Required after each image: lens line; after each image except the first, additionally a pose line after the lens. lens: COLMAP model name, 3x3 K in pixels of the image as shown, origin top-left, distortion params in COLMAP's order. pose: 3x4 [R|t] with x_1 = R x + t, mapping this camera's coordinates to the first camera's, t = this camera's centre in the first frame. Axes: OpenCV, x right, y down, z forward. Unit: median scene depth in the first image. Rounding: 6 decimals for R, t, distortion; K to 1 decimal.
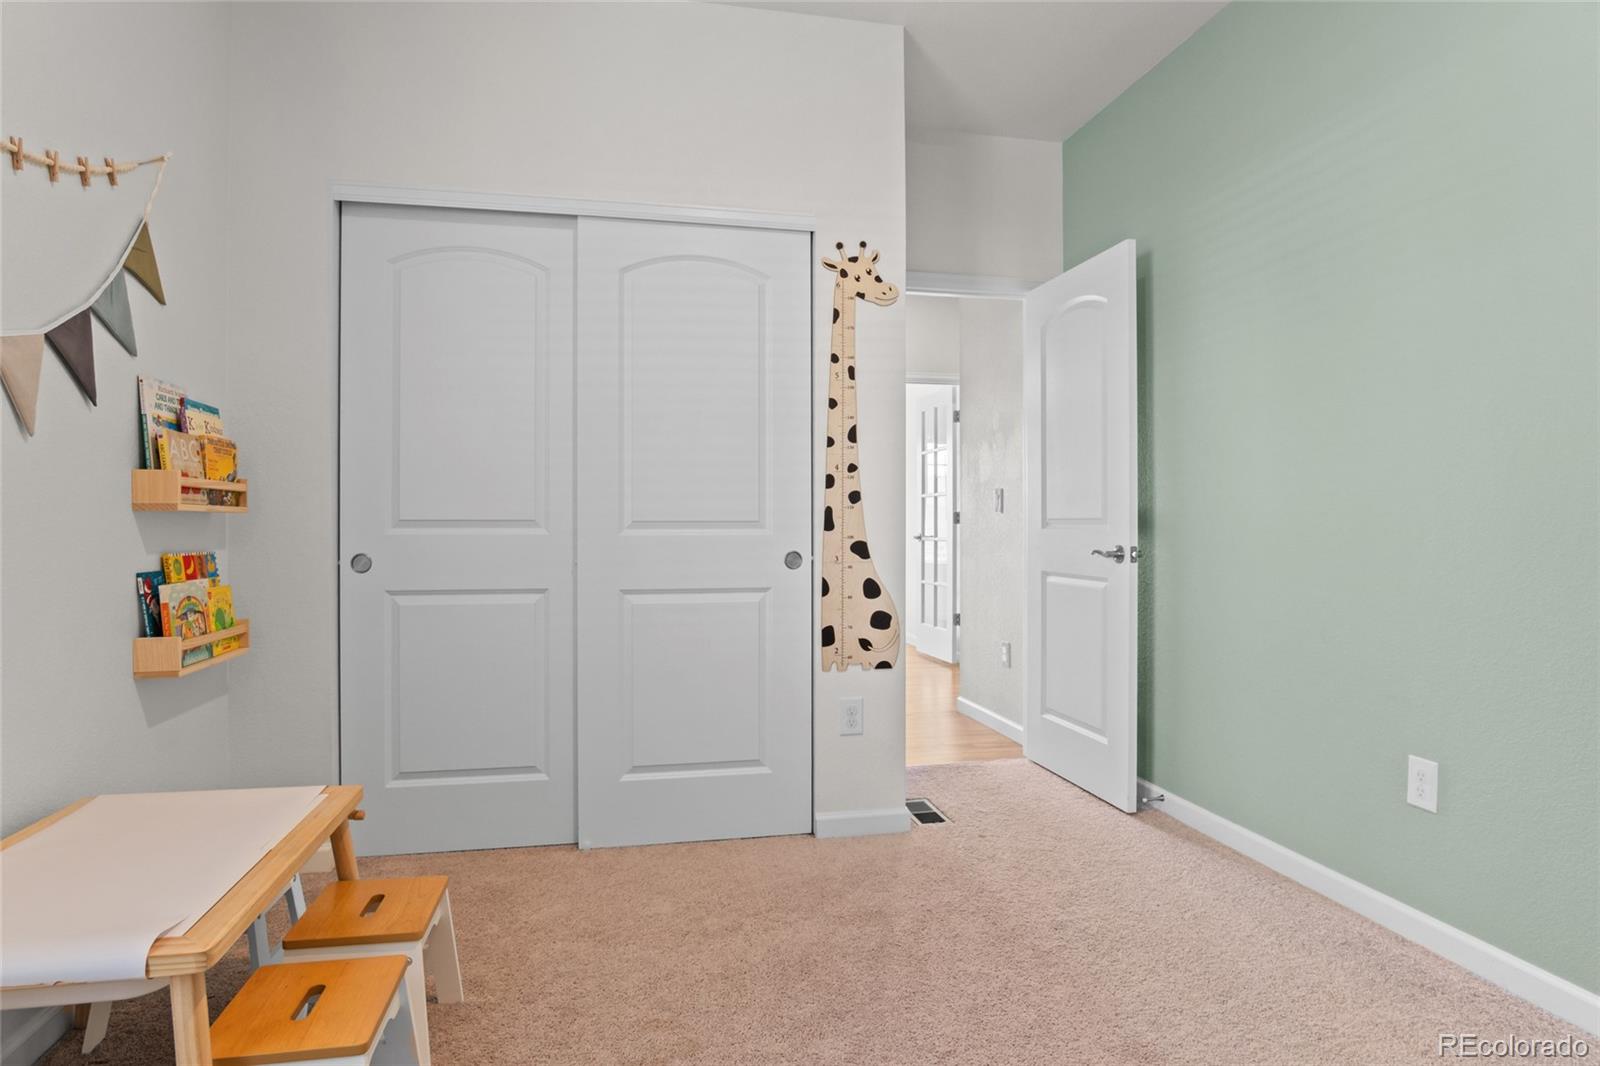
lens RADIAL K [[794.1, 0, 800.0], [0, 794.1, 533.0], [0, 0, 1]] dist [-0.040389, 0.000296]
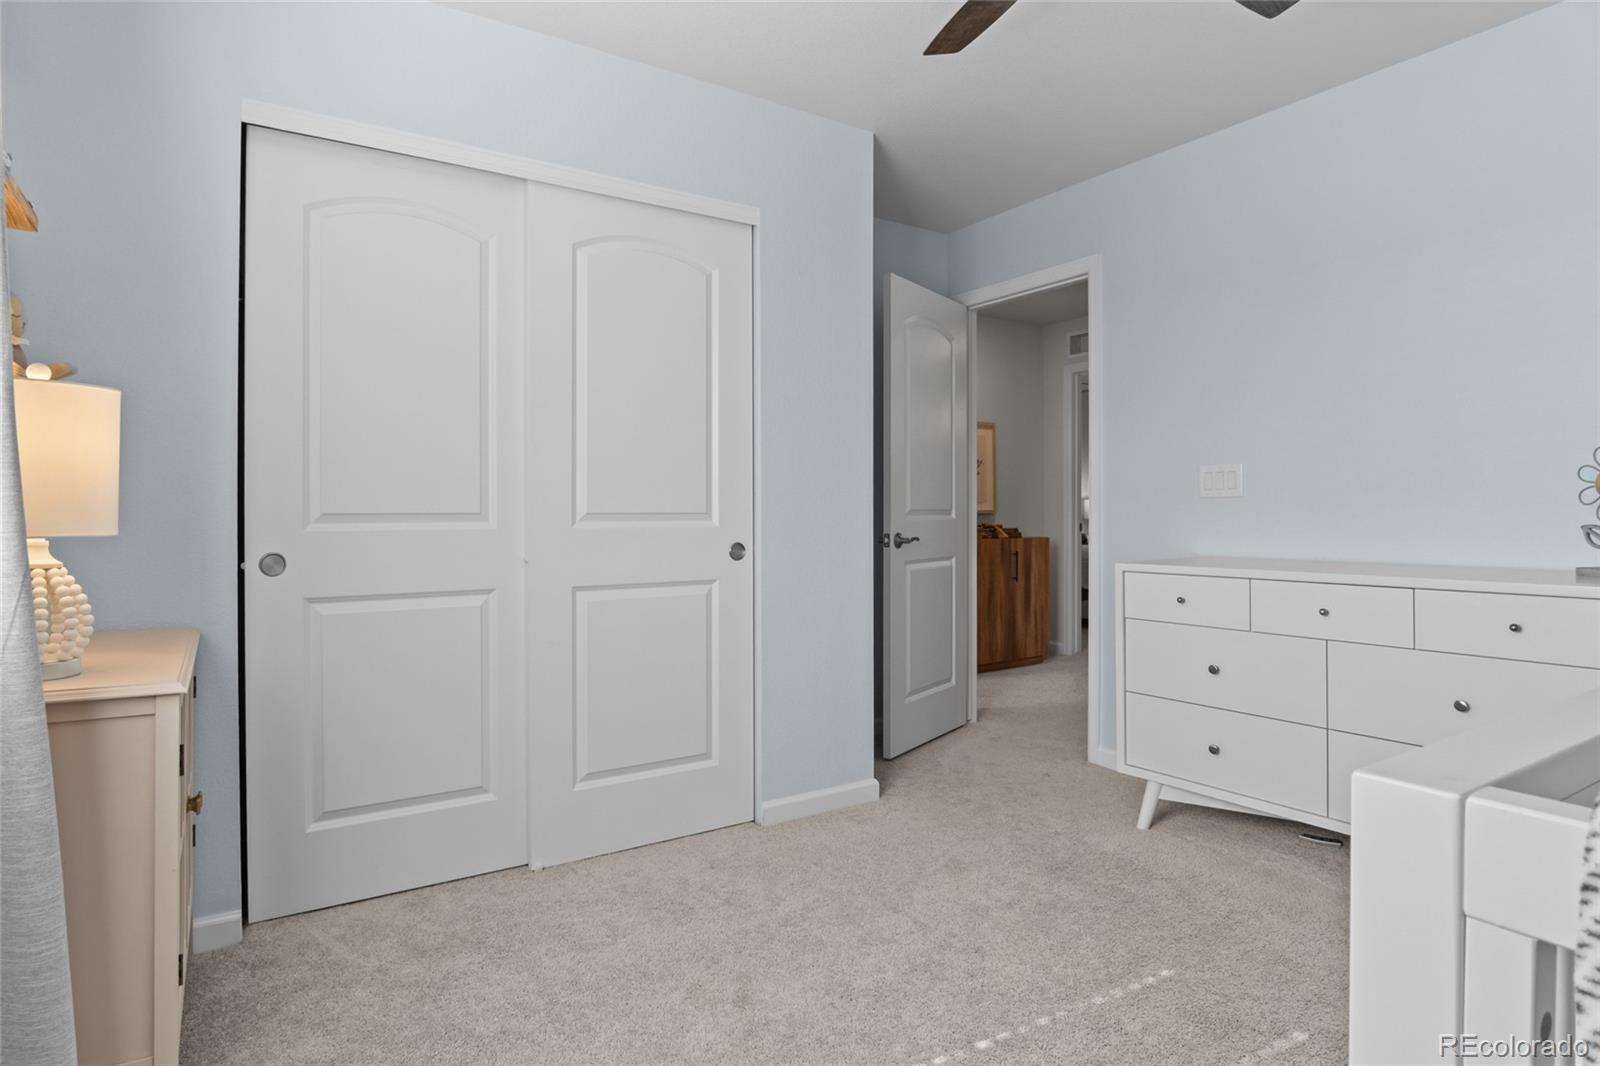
lens RADIAL K [[869.5, 0, 793.0], [0, 869.5, 531.5], [0, 0, 1]] dist [-0.026664, 0.002422]
pose [[0.926681, -0.013194, 0.375617, -0.357993], [0.010329, 0.999900, 0.009642, -0.000933], [-0.375707, -0.005055, 0.926725, -0.046223]]
